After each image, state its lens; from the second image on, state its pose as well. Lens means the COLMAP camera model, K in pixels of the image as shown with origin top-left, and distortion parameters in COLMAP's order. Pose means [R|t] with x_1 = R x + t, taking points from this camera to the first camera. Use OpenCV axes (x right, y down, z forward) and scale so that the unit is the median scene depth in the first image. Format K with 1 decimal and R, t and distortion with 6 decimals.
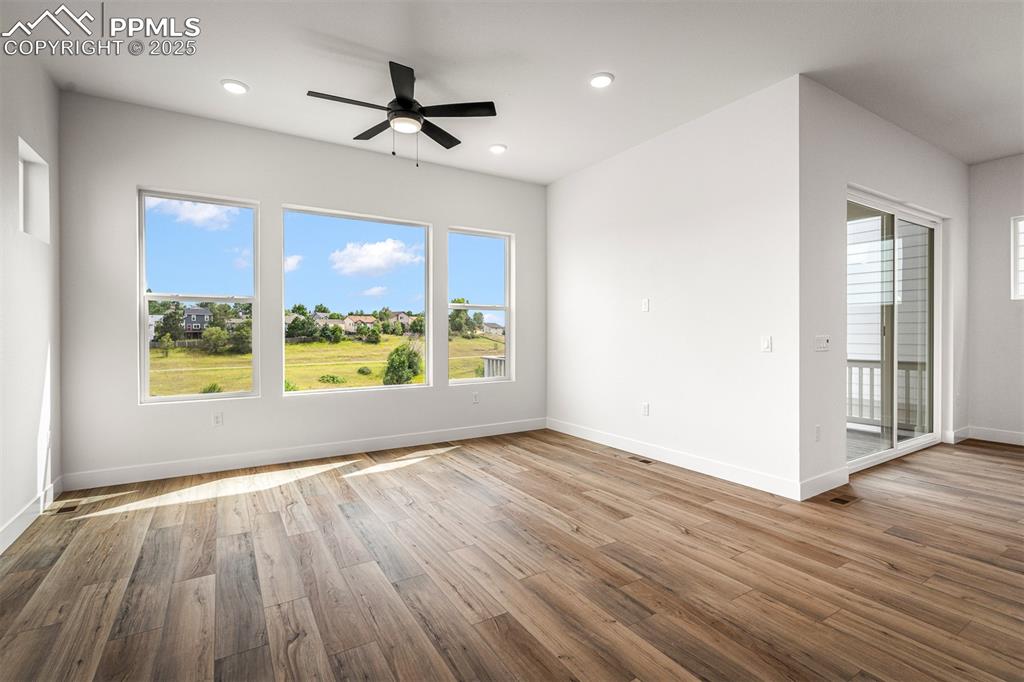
lens RADIAL K [[475.7, 0, 515.3], [0, 475.7, 336.1], [0, 0, 1]] dist [-0.004336, 0.000216]
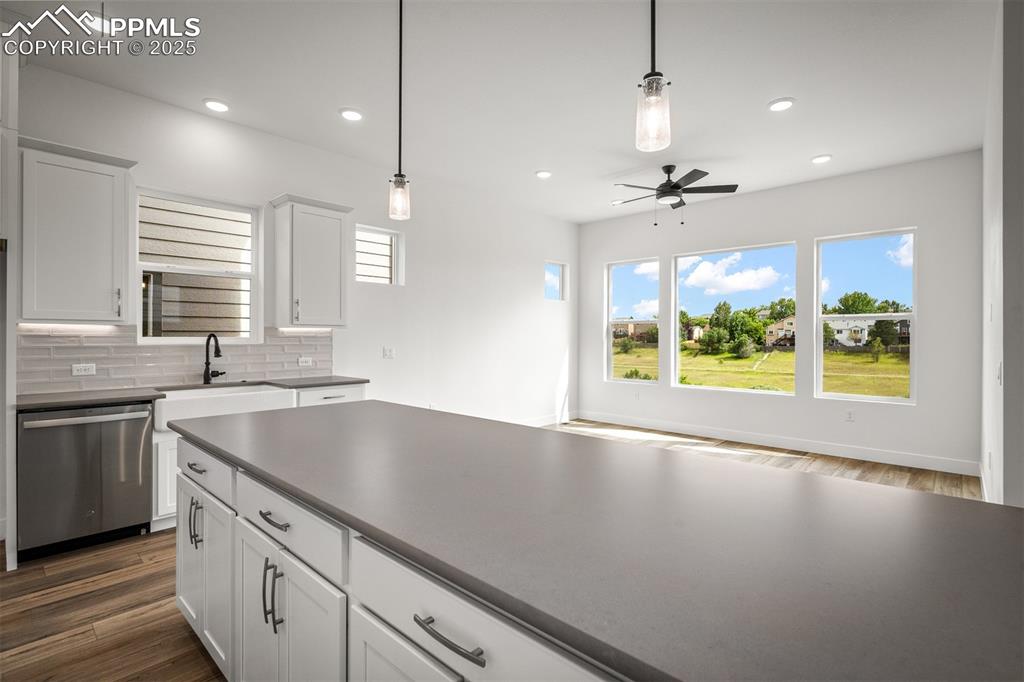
lens RADIAL K [[475.7, 0, 496.8], [0, 475.7, 338.1], [0, 0, 1]] dist [-0.004336, 0.000216]
pose [[0.237616, 0.006348, -0.971339, 0.752745], [-0.010461, 0.999937, 0.003976, -0.021925], [0.971303, 0.009216, 0.237667, 0.117397]]
